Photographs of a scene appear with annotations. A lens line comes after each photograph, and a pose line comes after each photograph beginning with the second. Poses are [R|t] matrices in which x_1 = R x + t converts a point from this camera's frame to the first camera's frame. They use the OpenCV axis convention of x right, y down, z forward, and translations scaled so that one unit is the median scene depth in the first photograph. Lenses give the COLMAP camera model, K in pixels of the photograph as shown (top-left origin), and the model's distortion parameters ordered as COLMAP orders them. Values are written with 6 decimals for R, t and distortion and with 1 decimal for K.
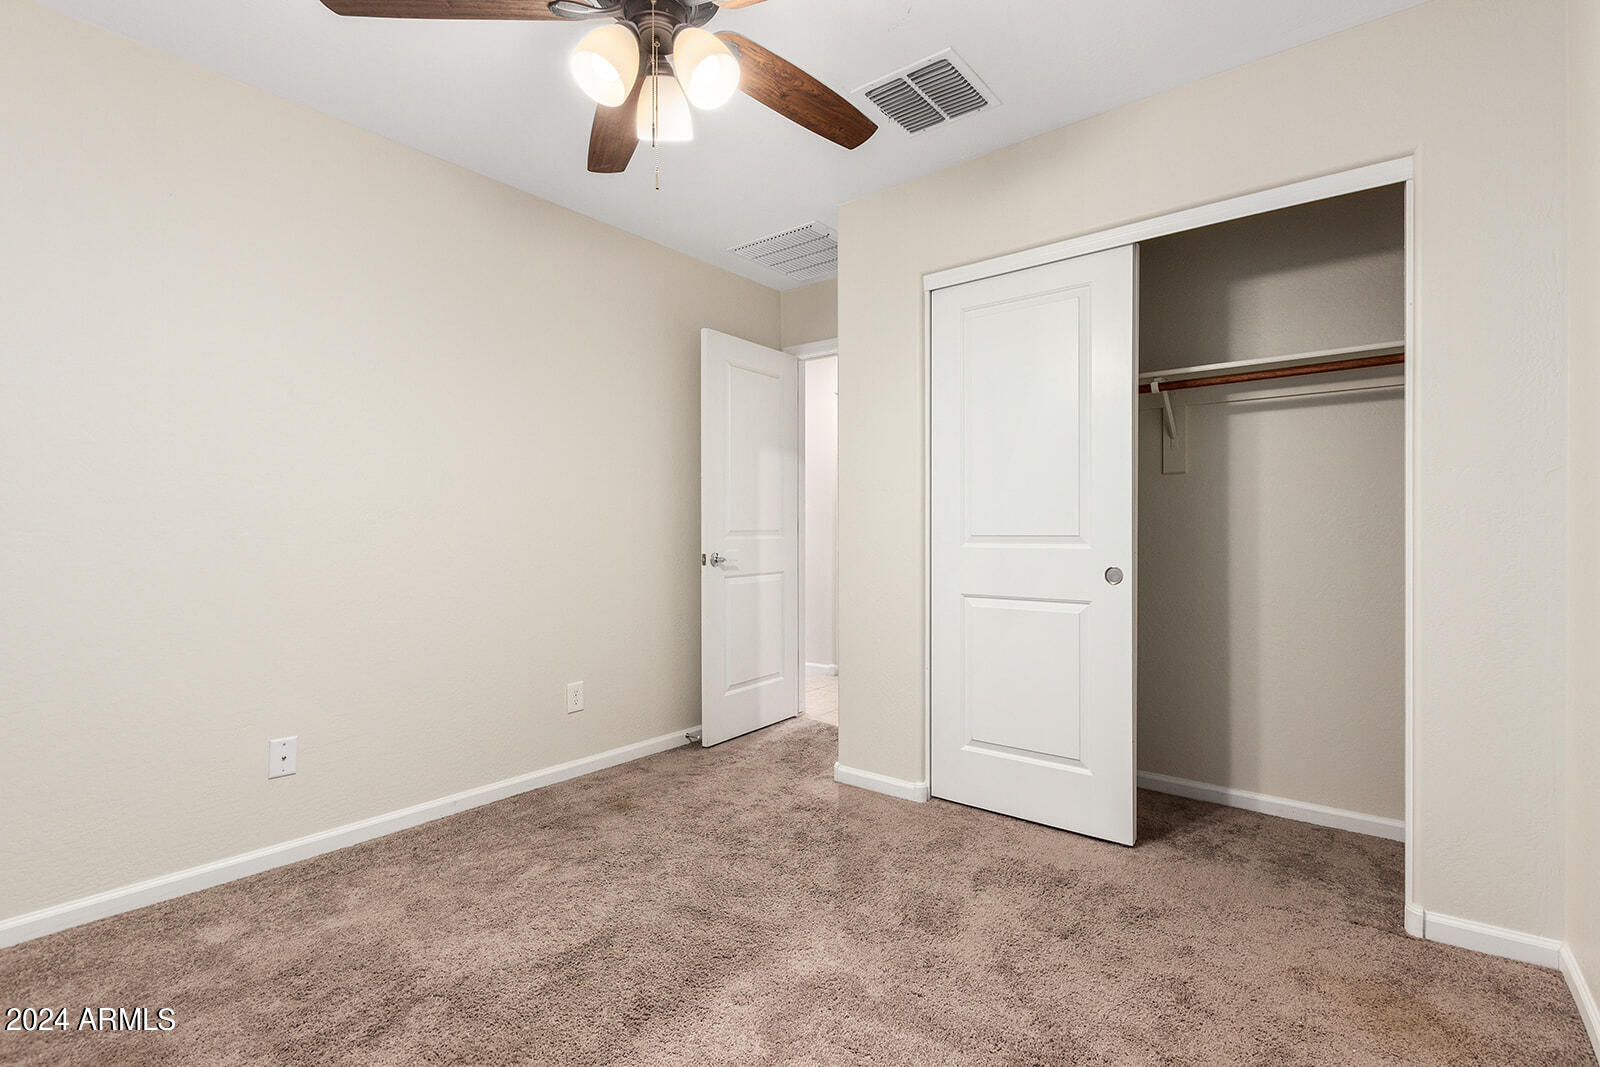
lens RADIAL K [[736.3, 0, 802.9], [0, 736.3, 536.8], [0, 0, 1]] dist [0.011161, -0.006453]
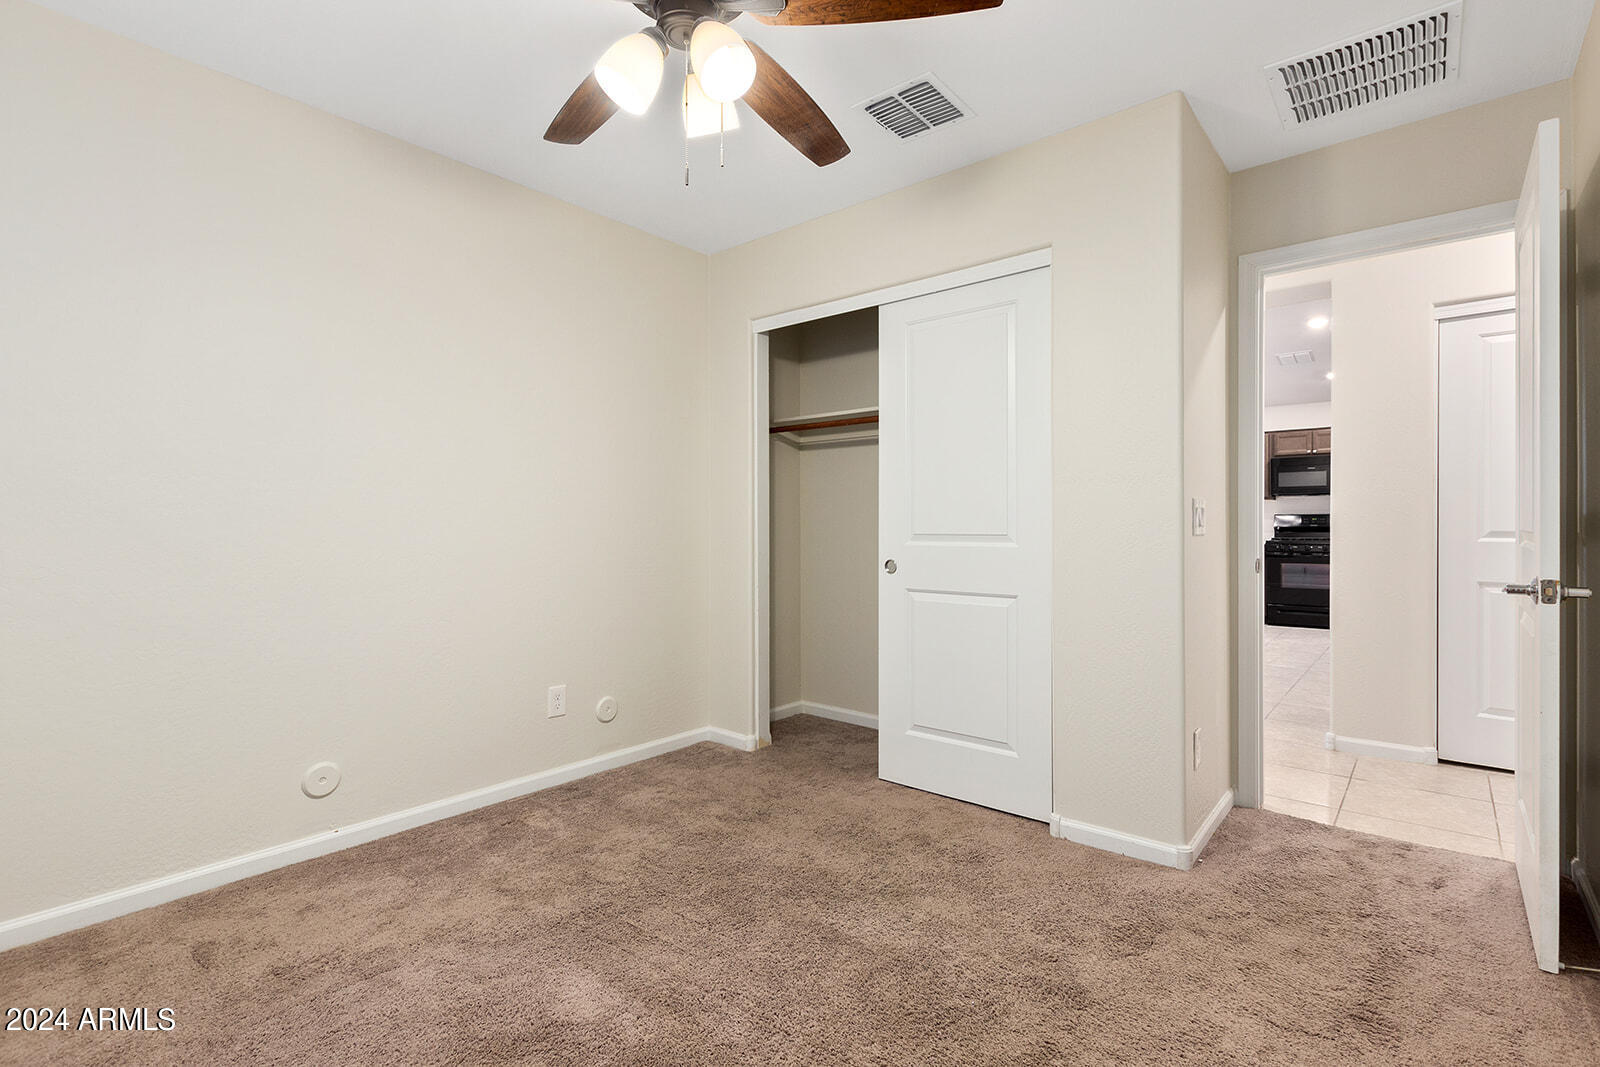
lens RADIAL K [[736.3, 0, 803.4], [0, 736.3, 526.4], [0, 0, 1]] dist [0.011161, -0.006453]
pose [[0.999604, 0.000033, -0.028128, 0.421977], [-0.000400, 0.999915, -0.013033, 0.004133], [0.028125, 0.013039, 0.999519, -0.335027]]
